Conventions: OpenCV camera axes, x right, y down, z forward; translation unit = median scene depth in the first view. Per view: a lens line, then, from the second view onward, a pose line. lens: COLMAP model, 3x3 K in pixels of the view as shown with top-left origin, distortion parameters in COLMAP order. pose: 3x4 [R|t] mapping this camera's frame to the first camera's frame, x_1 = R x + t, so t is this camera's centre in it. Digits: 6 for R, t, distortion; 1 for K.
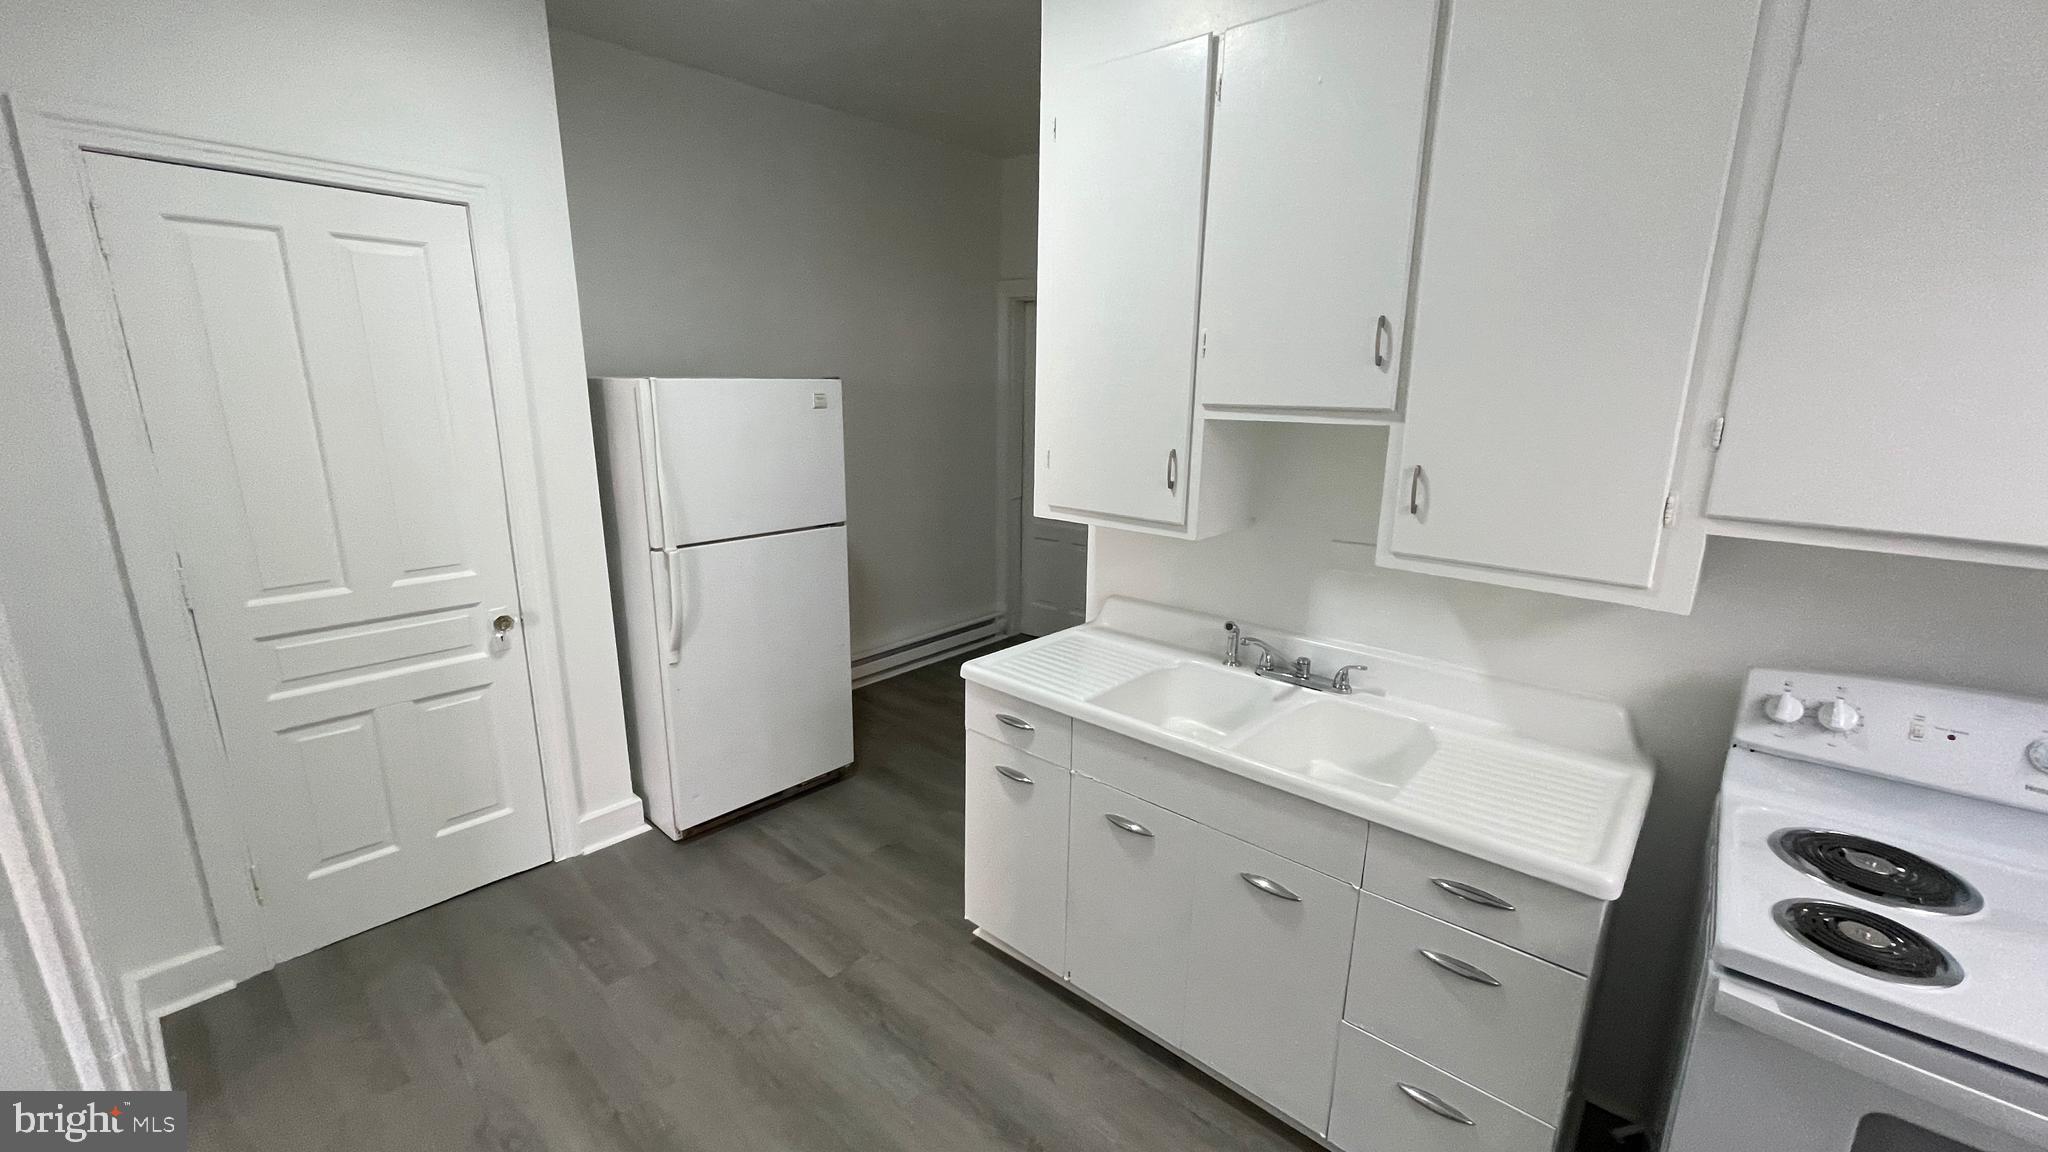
lens RADIAL K [[825.8, 0, 1024.0], [0, 825.8, 576.0], [0, 0, 1]] dist [-0.000267, -0.000058]
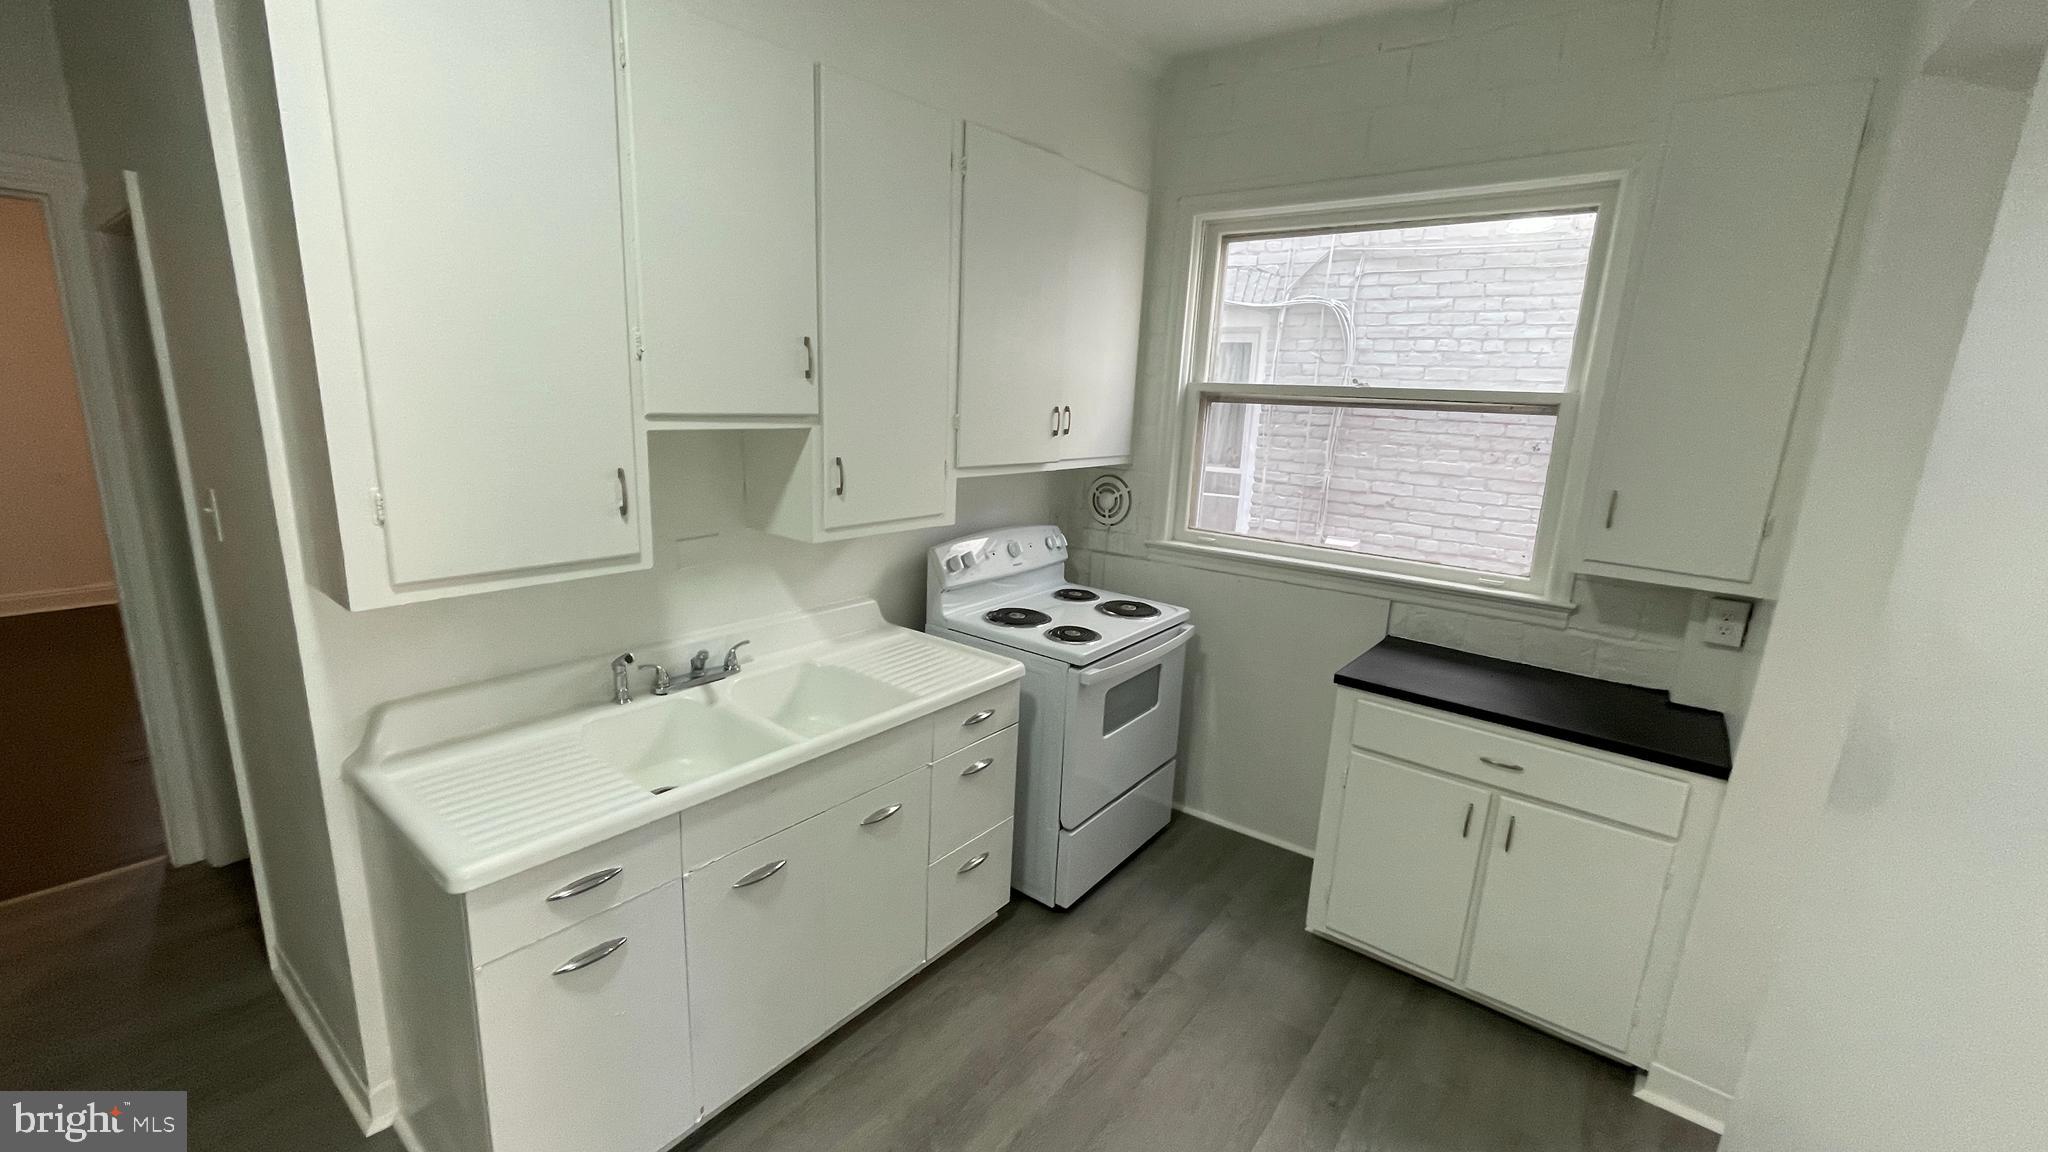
lens RADIAL K [[825.8, 0, 1024.0], [0, 825.8, 576.0], [0, 0, 1]] dist [-0.000267, -0.000058]
pose [[-0.060708, -0.237214, 0.969559, -0.797570], [0.184911, 0.951865, 0.244462, -0.210467], [-0.980878, 0.194122, -0.013922, 0.741541]]
